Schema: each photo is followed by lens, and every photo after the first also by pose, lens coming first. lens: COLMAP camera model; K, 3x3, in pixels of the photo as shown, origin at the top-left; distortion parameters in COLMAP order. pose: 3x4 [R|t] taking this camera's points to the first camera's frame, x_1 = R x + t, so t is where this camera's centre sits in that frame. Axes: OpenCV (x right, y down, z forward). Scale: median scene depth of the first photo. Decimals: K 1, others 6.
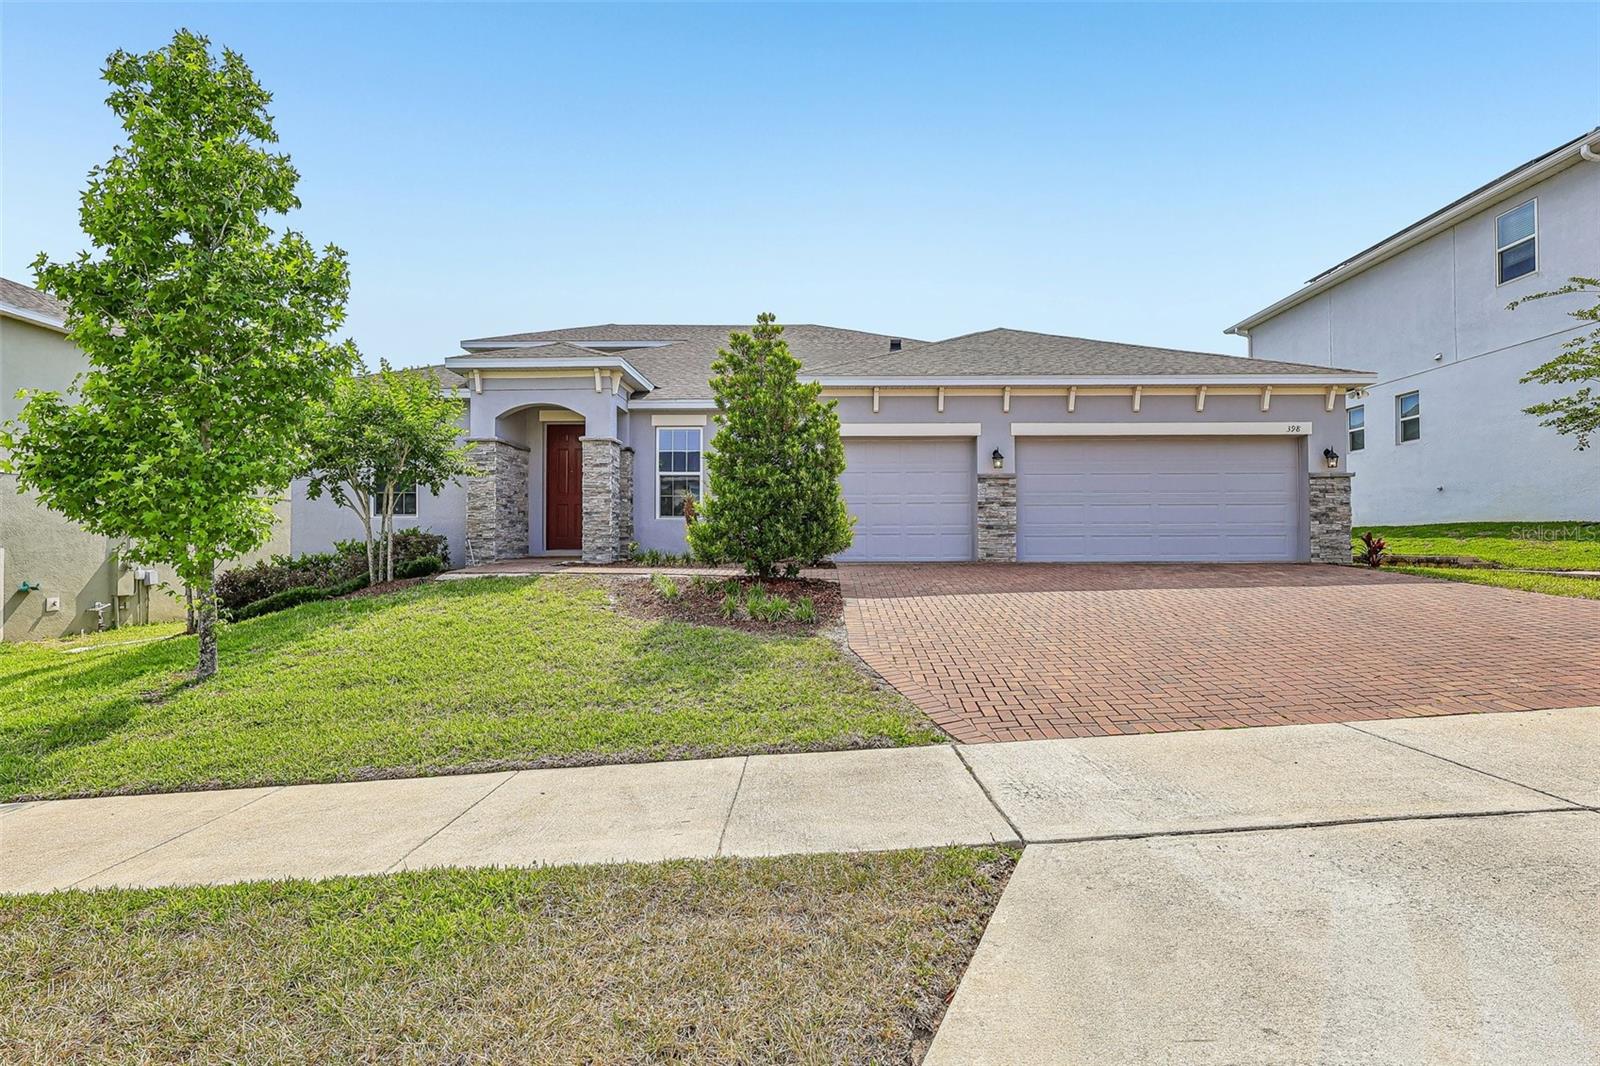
lens RADIAL K [[745.3, 0, 805.0], [0, 745.3, 532.2], [0, 0, 1]] dist [-0.005193, -0.000312]
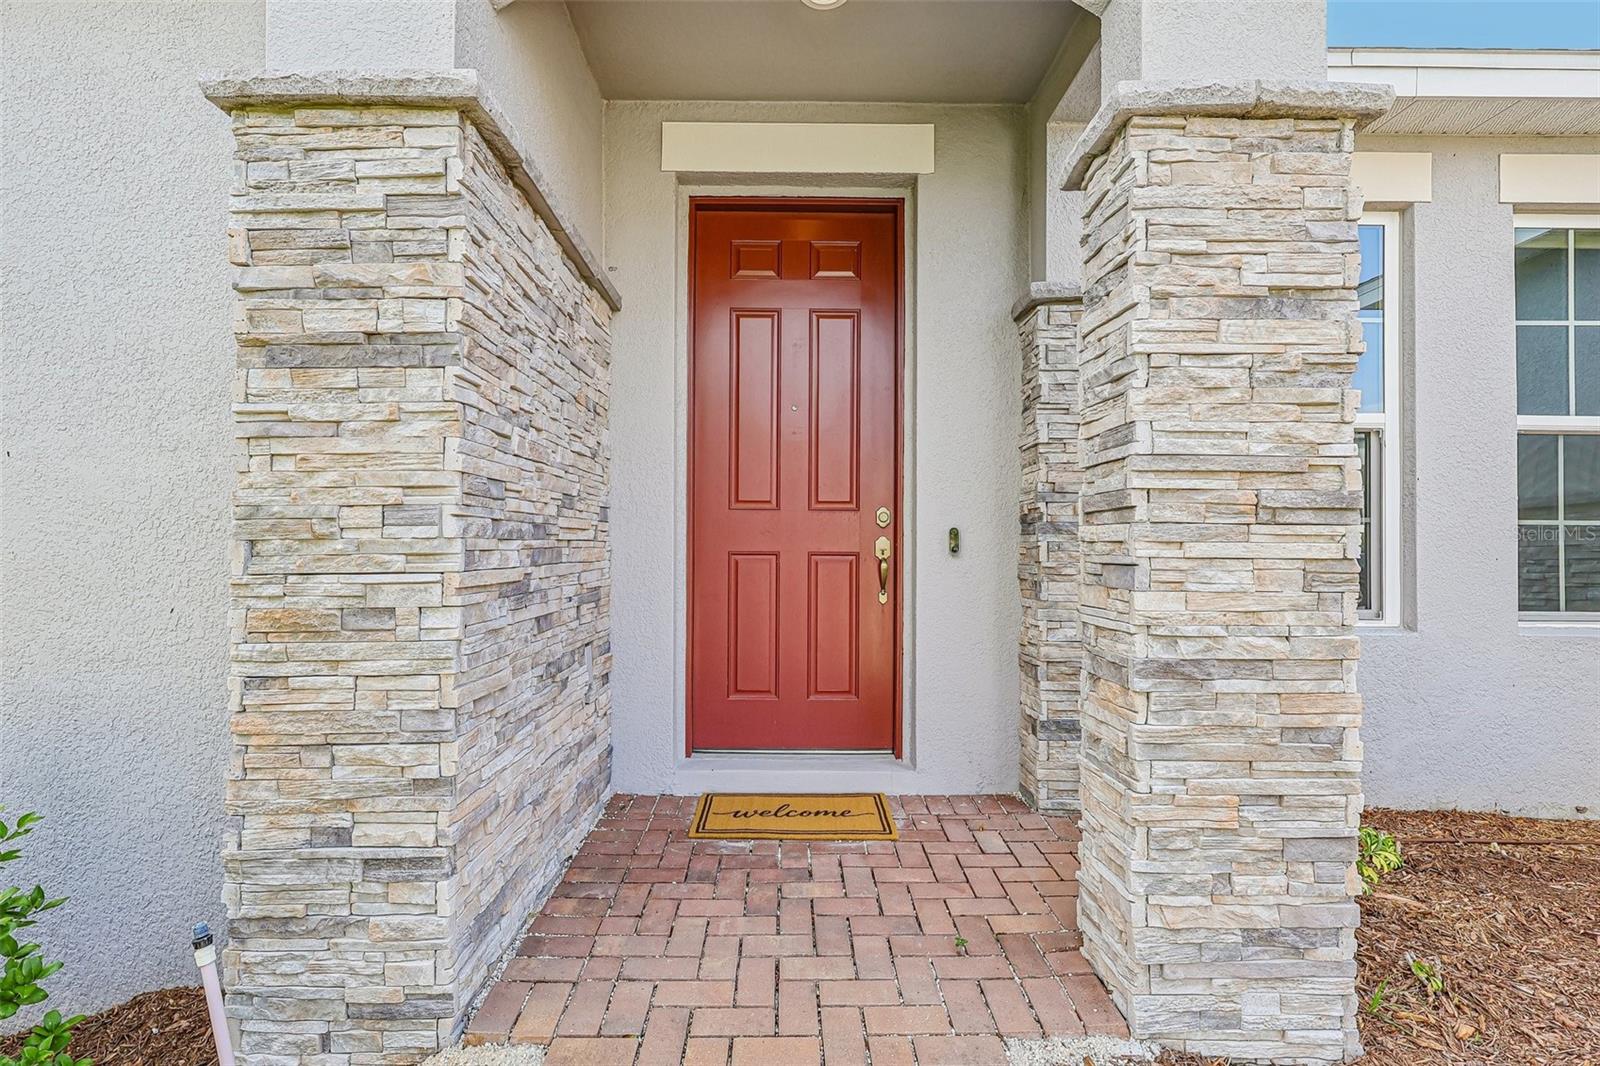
lens RADIAL K [[745.3, 0, 794.2], [0, 745.3, 543.7], [0, 0, 1]] dist [-0.005193, -0.000312]
pose [[0.999500, 0.005030, 0.031232, -0.376792], [-0.005485, 0.999880, 0.014513, -0.050934], [-0.031155, -0.014677, 0.999407, 0.907171]]
